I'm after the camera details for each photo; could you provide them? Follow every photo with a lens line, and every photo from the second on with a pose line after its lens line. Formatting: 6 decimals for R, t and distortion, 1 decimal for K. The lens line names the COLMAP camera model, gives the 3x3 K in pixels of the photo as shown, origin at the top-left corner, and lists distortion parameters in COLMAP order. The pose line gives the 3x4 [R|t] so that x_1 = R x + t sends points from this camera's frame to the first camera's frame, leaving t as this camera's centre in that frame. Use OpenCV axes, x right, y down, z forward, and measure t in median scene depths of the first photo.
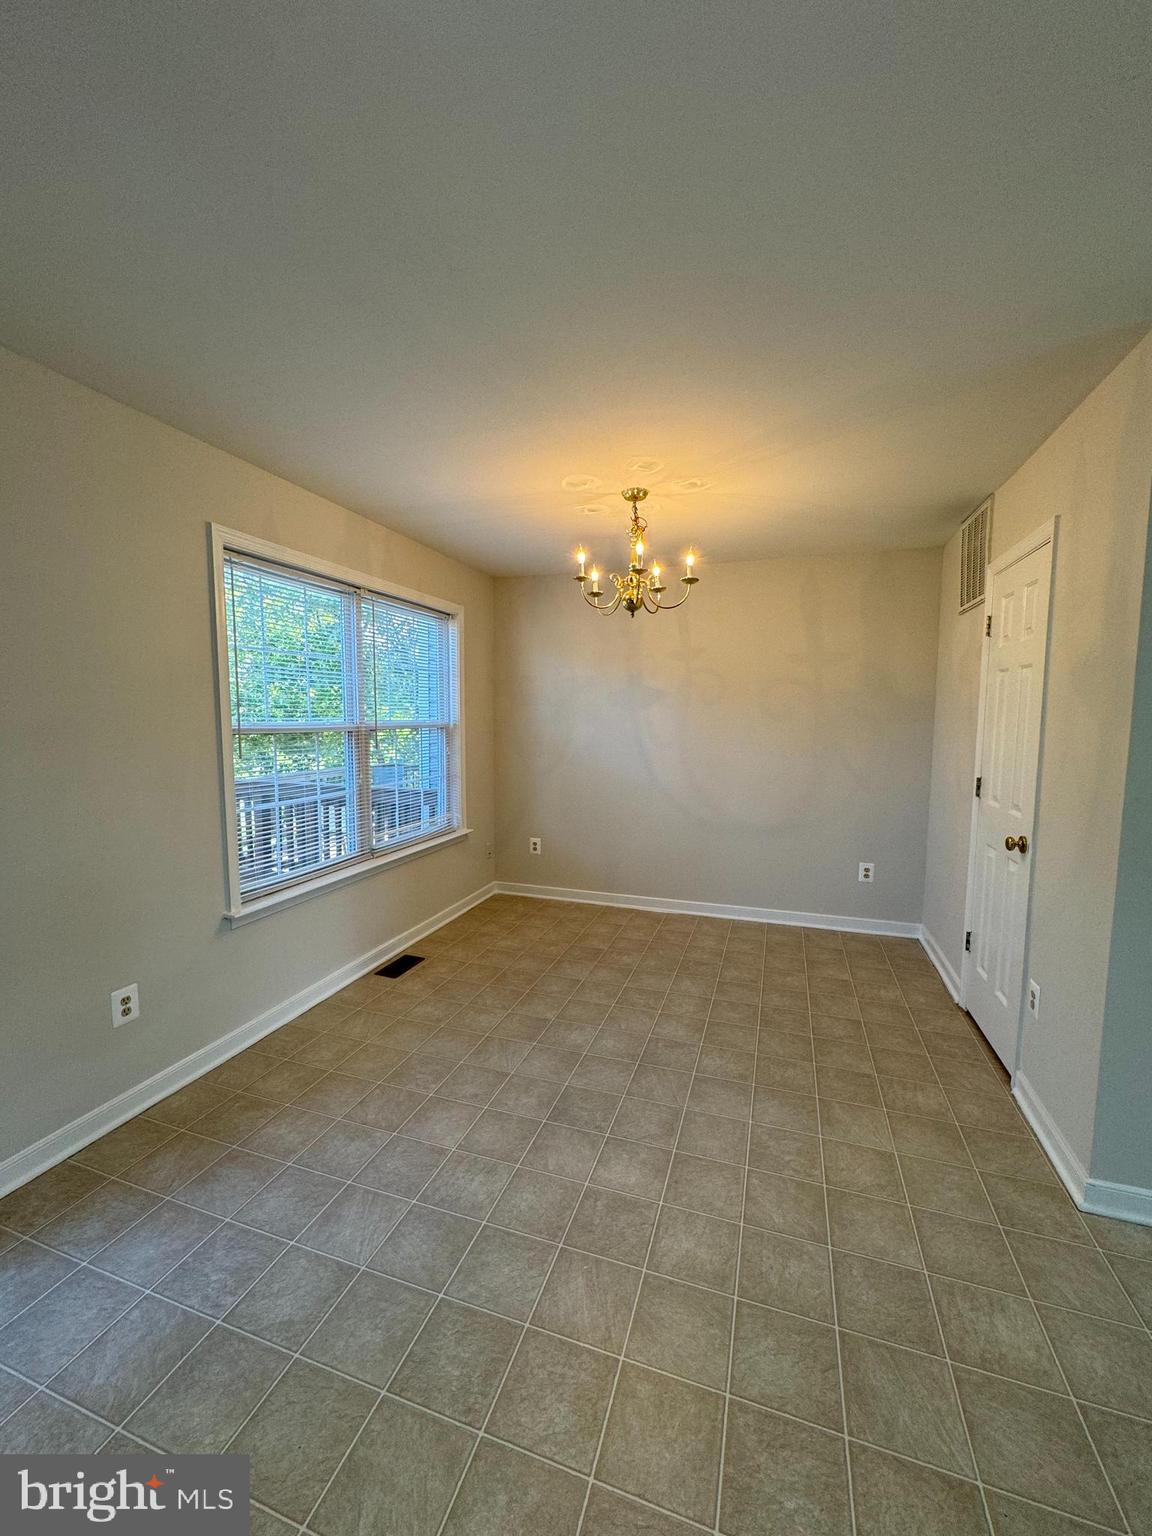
lens RADIAL K [[621.9, 0, 576.5], [0, 621.9, 771.0], [0, 0, 1]] dist [-0.010652, -0.000065]
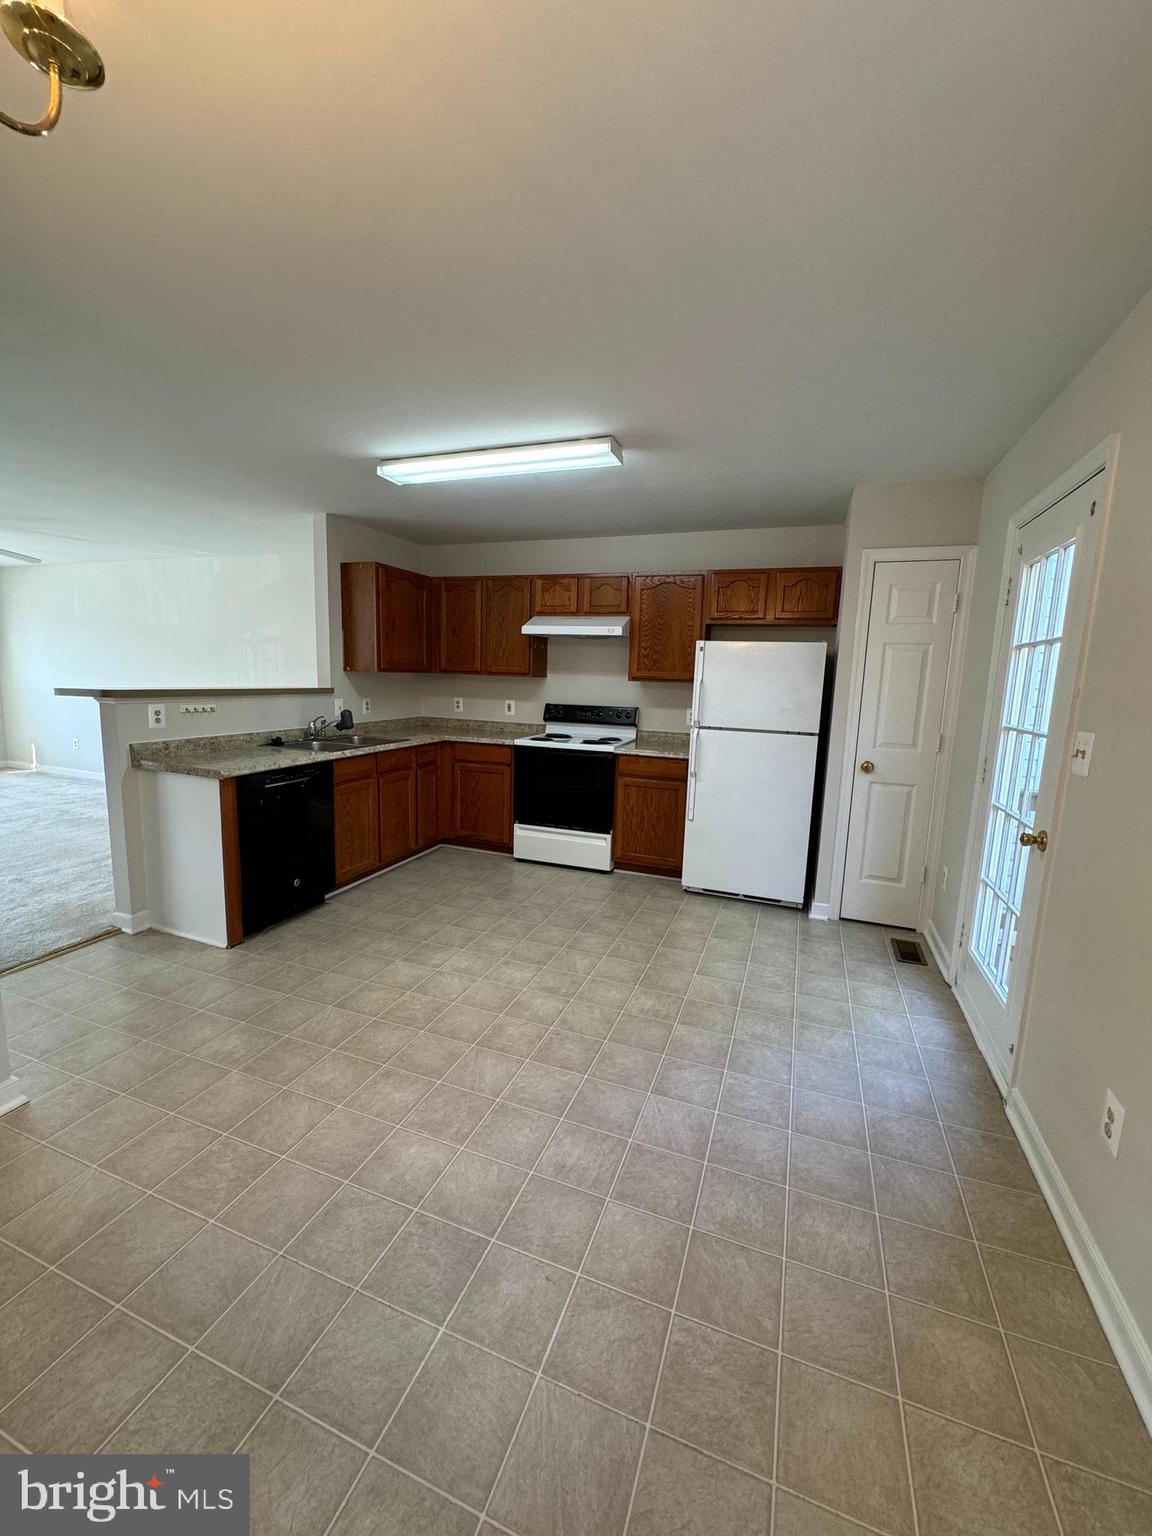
lens RADIAL K [[621.9, 0, 568.8], [0, 621.9, 768.6], [0, 0, 1]] dist [-0.010652, -0.000065]
pose [[-0.998594, -0.036278, 0.038646, 0.606230], [-0.026138, 0.971304, 0.236400, -0.158281], [-0.046113, 0.235057, -0.970887, 1.824155]]
